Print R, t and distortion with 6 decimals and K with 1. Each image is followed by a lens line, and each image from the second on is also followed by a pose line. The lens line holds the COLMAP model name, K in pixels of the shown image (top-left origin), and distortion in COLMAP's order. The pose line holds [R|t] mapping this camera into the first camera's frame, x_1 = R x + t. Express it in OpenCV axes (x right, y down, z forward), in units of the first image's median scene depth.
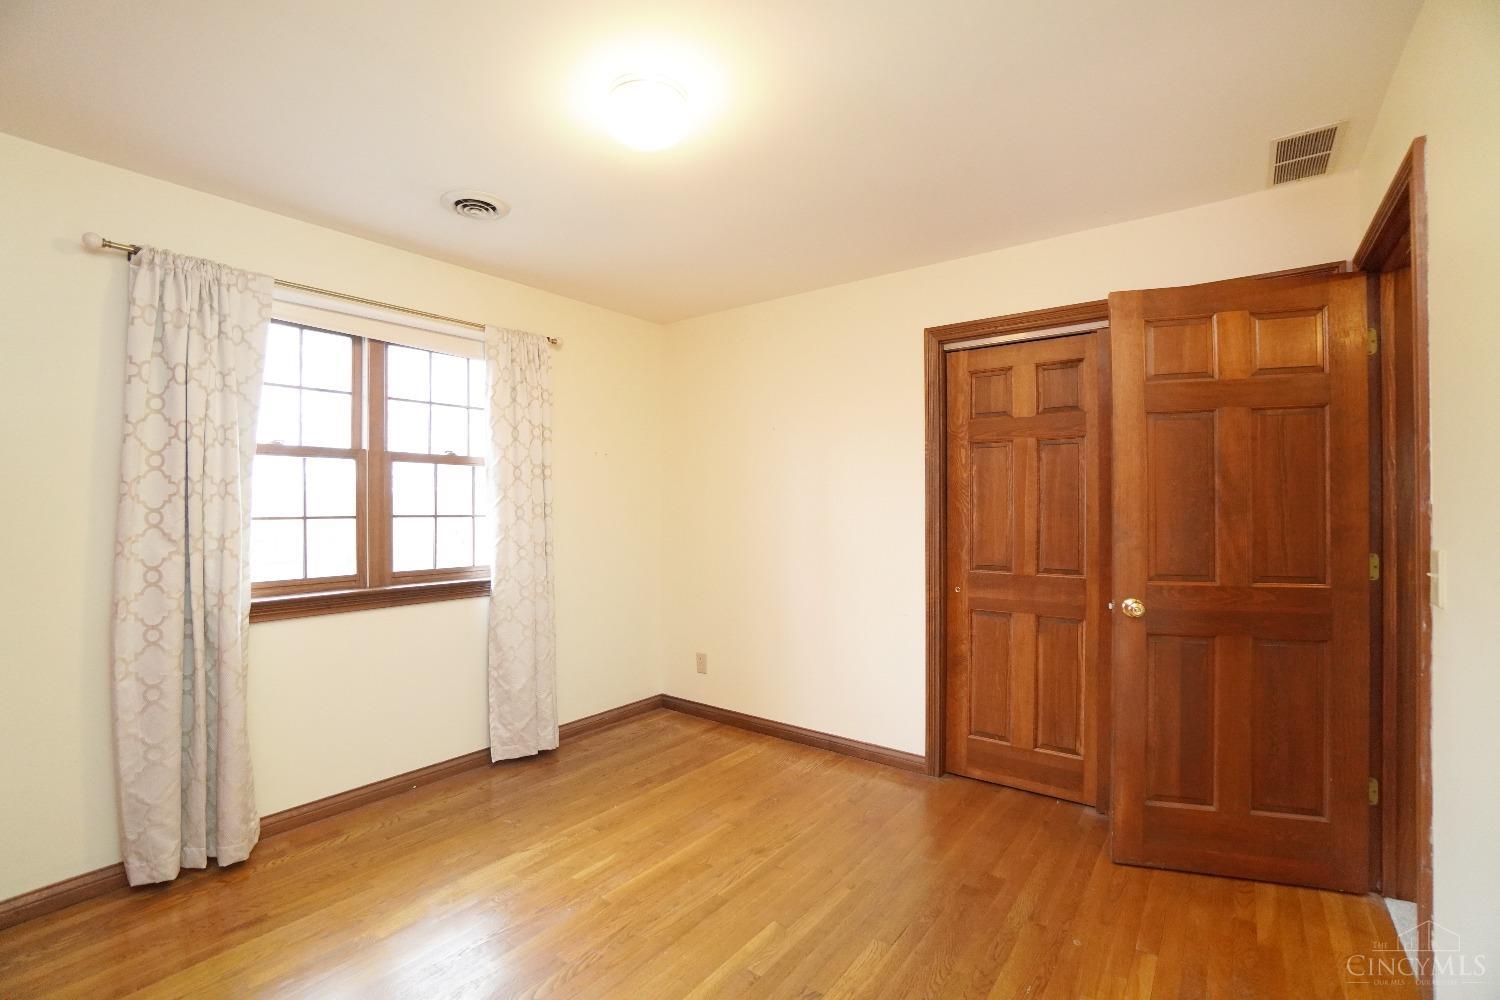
lens RADIAL K [[672.2, 0, 750.0], [0, 672.2, 500.0], [0, 0, 1]] dist [-0.000708, -0.000056]
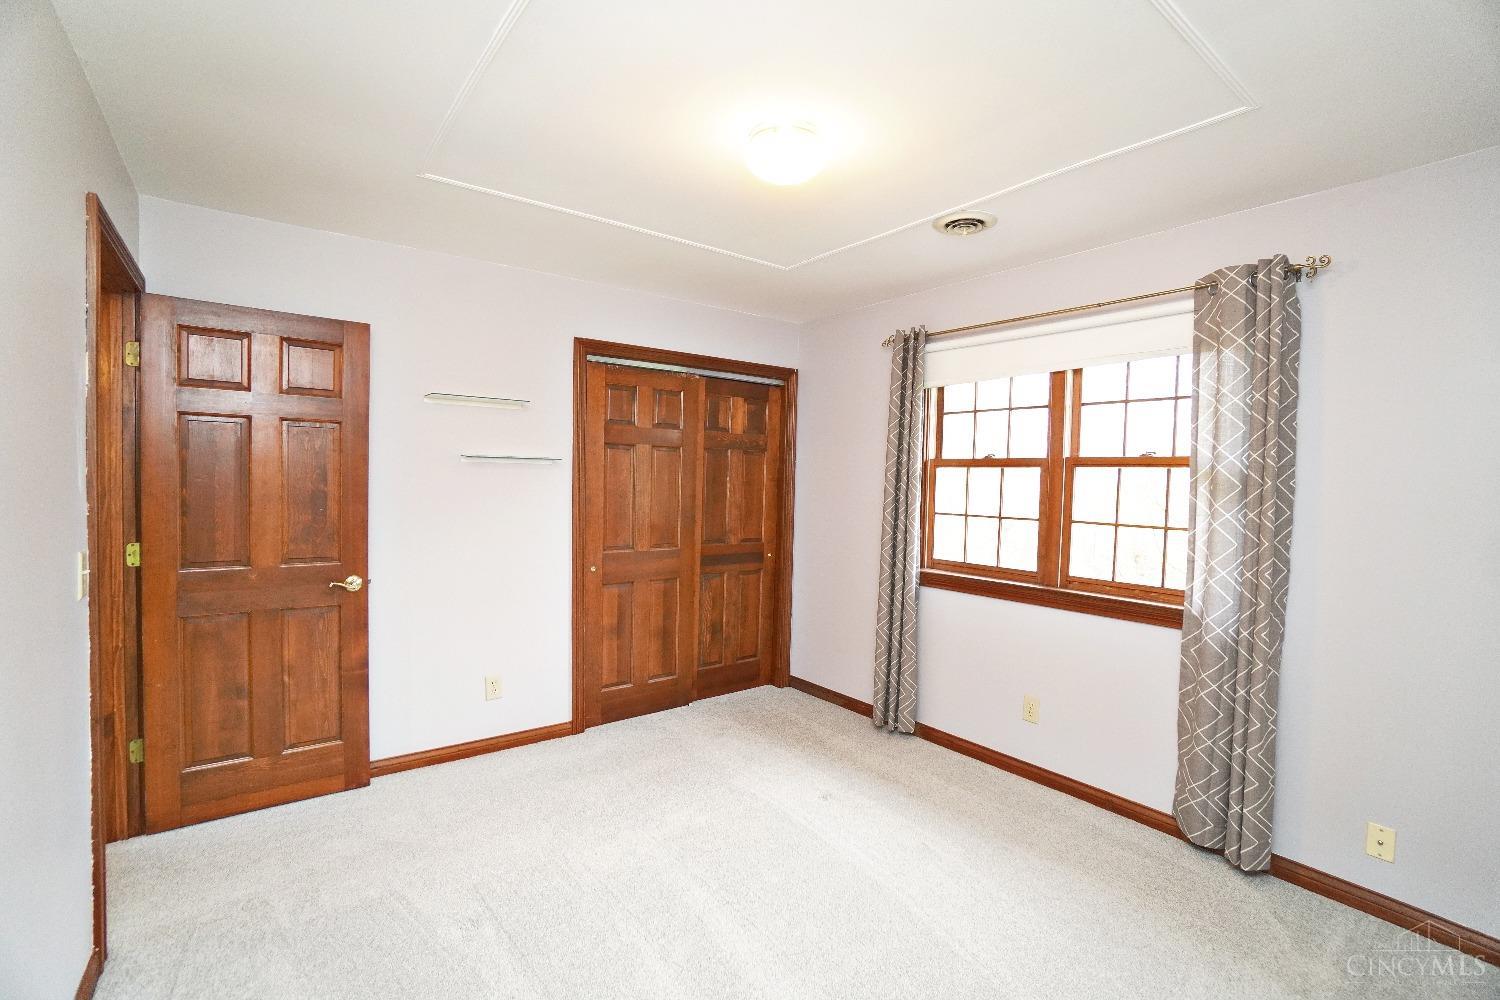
lens RADIAL K [[672.2, 0, 750.0], [0, 672.2, 500.0], [0, 0, 1]] dist [-0.000708, -0.000056]
pose [[-0.278645, -0.015299, -0.960272, 0.583749], [-0.039794, 0.999198, -0.004373, 0.015774], [0.959569, 0.036995, -0.279030, 0.815865]]
